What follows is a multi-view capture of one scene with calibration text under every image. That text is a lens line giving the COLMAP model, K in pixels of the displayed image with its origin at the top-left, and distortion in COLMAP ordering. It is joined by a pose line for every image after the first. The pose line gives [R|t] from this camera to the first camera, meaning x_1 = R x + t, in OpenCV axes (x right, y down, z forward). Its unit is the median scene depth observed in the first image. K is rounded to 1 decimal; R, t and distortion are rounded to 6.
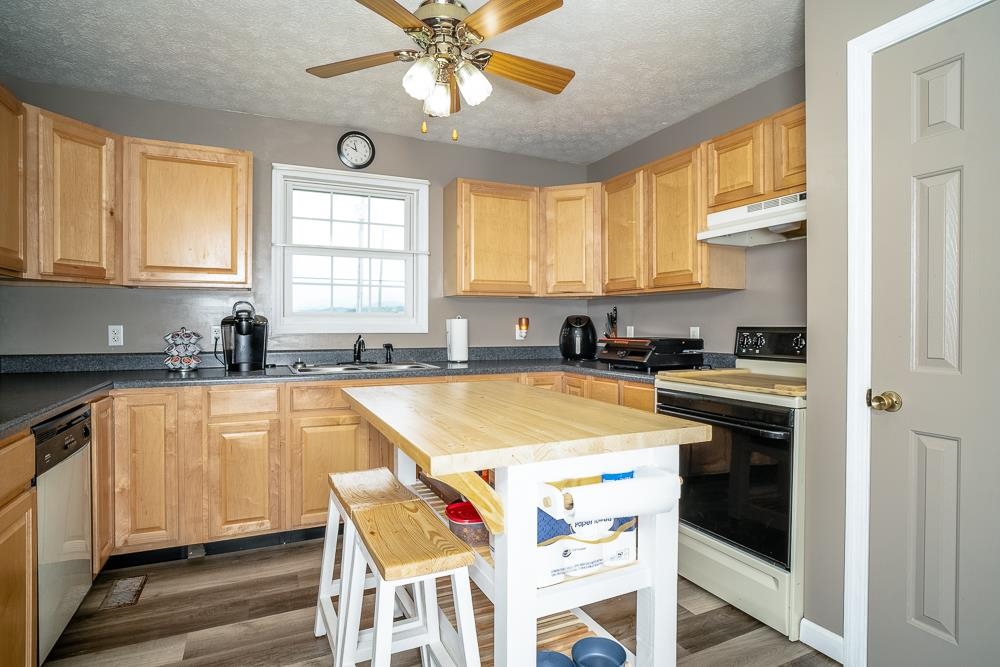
lens RADIAL K [[526.4, 0, 503.9], [0, 526.4, 328.5], [0, 0, 1]] dist [0.000085, -0.000613]
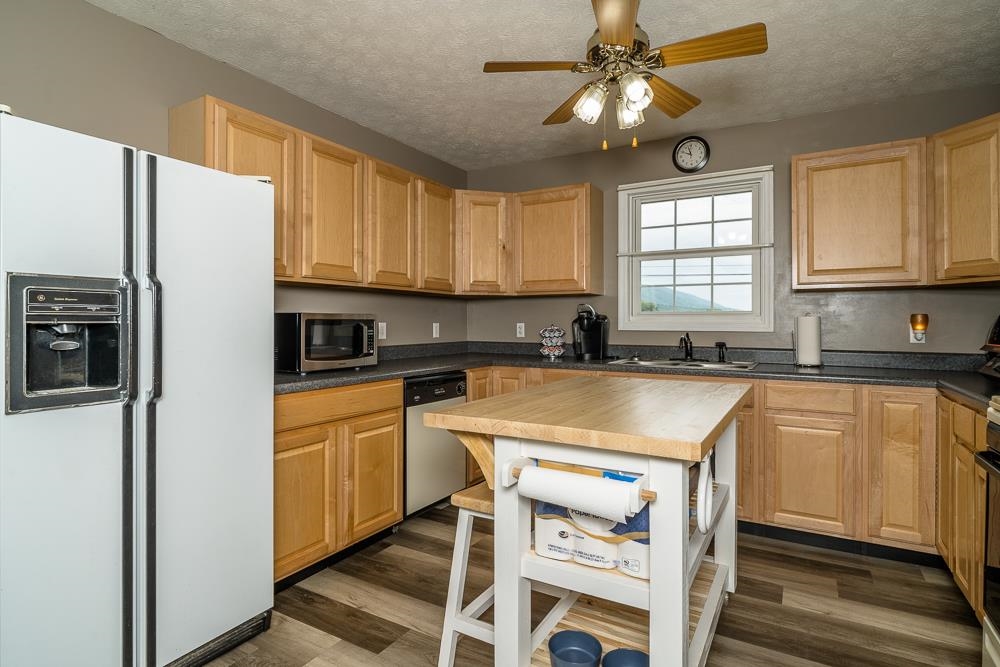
lens RADIAL K [[526.4, 0, 511.1], [0, 526.4, 328.6], [0, 0, 1]] dist [0.000085, -0.000613]
pose [[0.583597, 0.009538, -0.811988, 0.352106], [-0.007181, 0.999953, 0.006585, -0.000253], [0.812012, 0.001987, 0.583637, 0.107931]]
